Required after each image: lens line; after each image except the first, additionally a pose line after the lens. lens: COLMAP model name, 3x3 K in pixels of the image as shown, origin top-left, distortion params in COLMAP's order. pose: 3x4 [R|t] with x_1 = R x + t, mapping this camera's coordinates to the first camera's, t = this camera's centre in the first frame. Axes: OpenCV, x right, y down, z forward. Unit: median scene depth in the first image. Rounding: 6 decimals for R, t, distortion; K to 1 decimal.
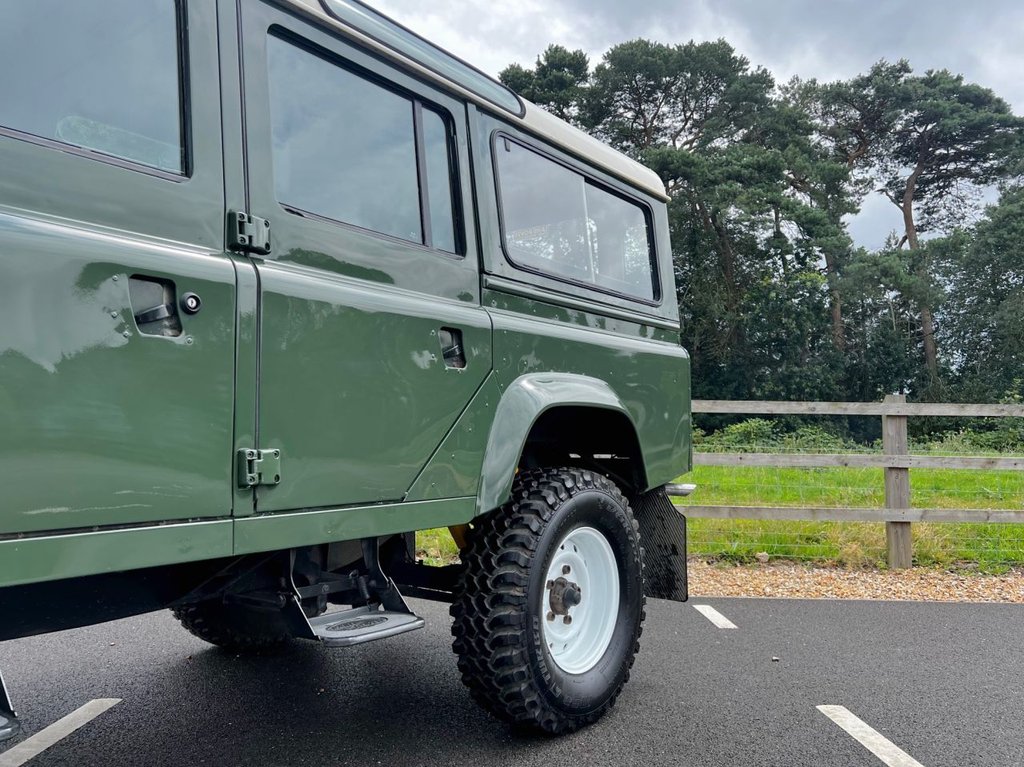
lens RADIAL K [[799.0, 0, 511.5], [0, 799.0, 387.2], [0, 0, 1]] dist [0.005810, -0.000386]
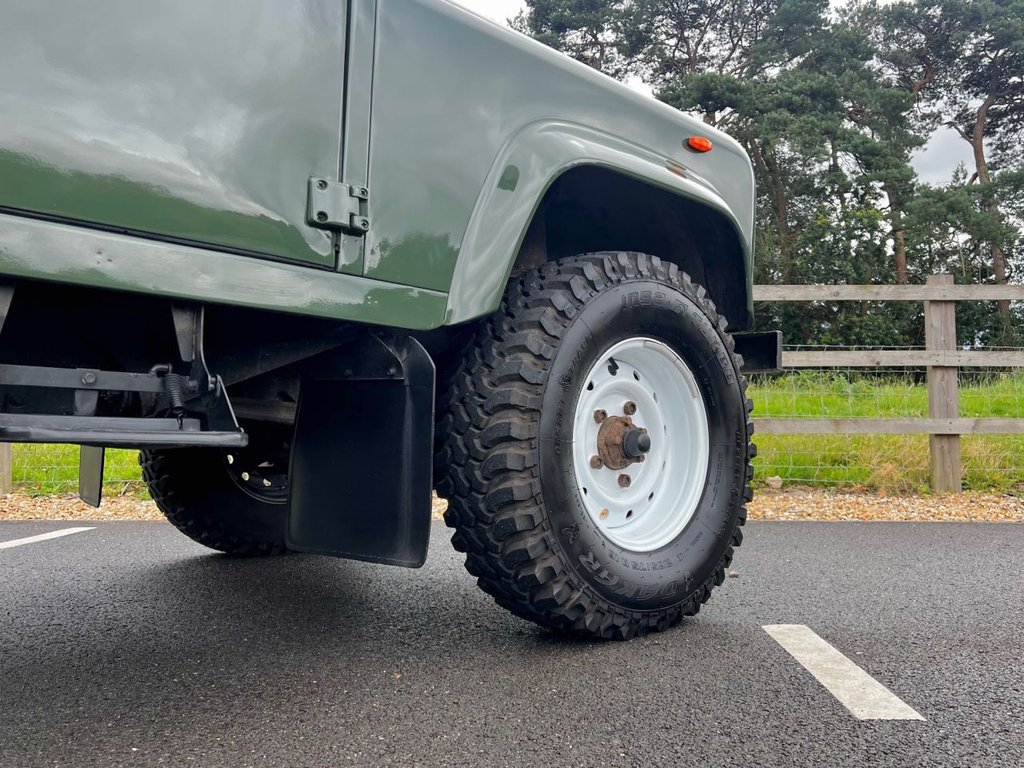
lens RADIAL K [[849.8, 0, 563.6], [0, 849.8, 371.9], [0, 0, 1]] dist [0.003813, -0.004691]
pose [[0.999941, -0.010787, 0.000982, 0.022370], [0.010770, 0.999817, 0.015830, 0.018600], [-0.001152, -0.015819, 0.999874, 0.033711]]
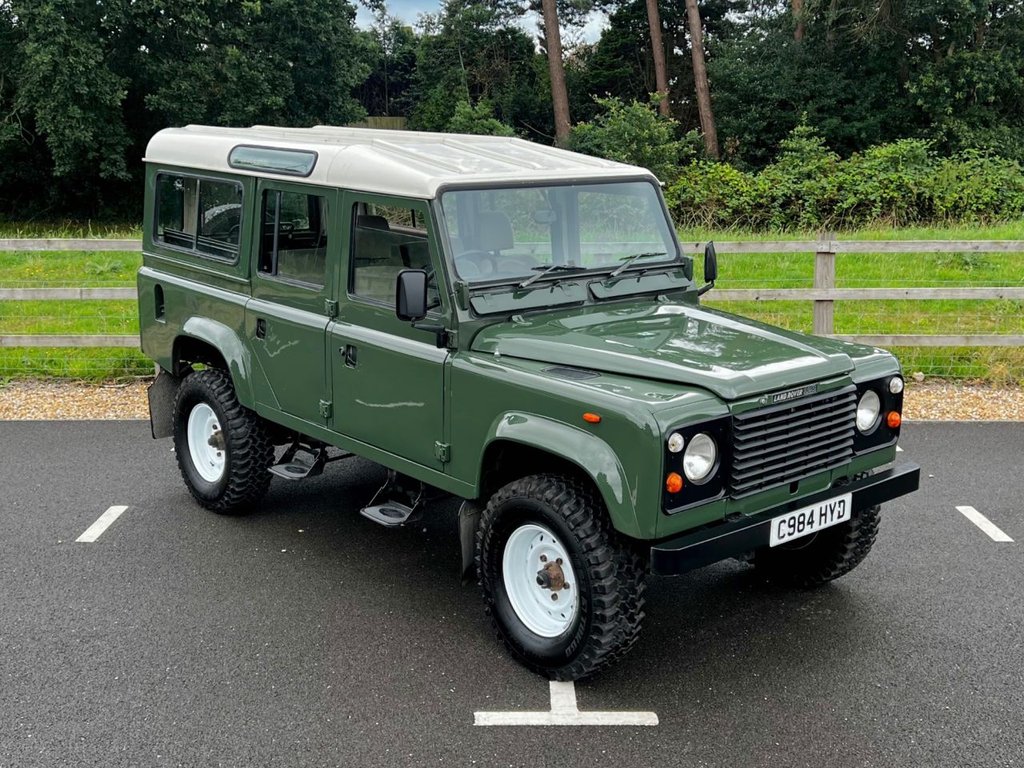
lens RADIAL K [[1207.2, 0, 527.7], [0, 1207.2, 384.3], [0, 0, 1]] dist [0.033015, -0.027936]
pose [[0.999856, -0.016044, 0.005593, -0.052796], [0.013730, 0.956857, 0.290235, -0.059728], [-0.010009, -0.290117, 0.956939, -0.134934]]
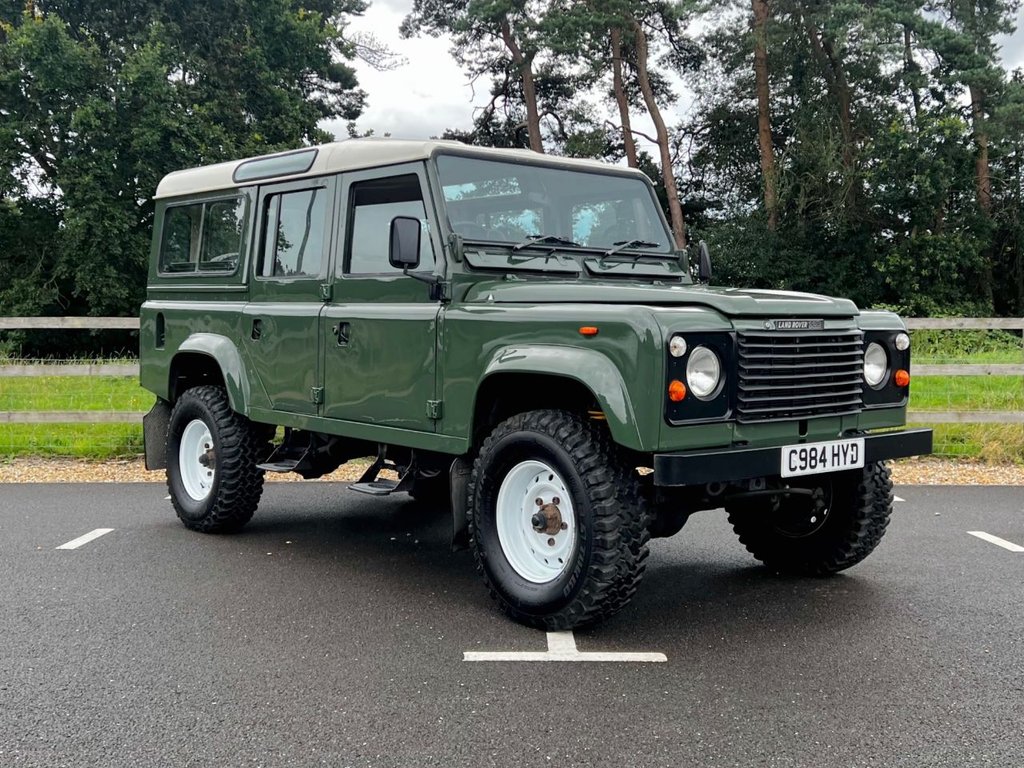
lens RADIAL K [[1130.4, 0, 508.5], [0, 1130.4, 357.9], [0, 0, 1]] dist [0.040503, -0.055099]
pose [[0.999860, -0.015660, -0.005979, -0.052883], [0.016171, 0.995047, 0.098082, -0.019674], [0.004414, -0.098165, 0.995160, -0.126249]]
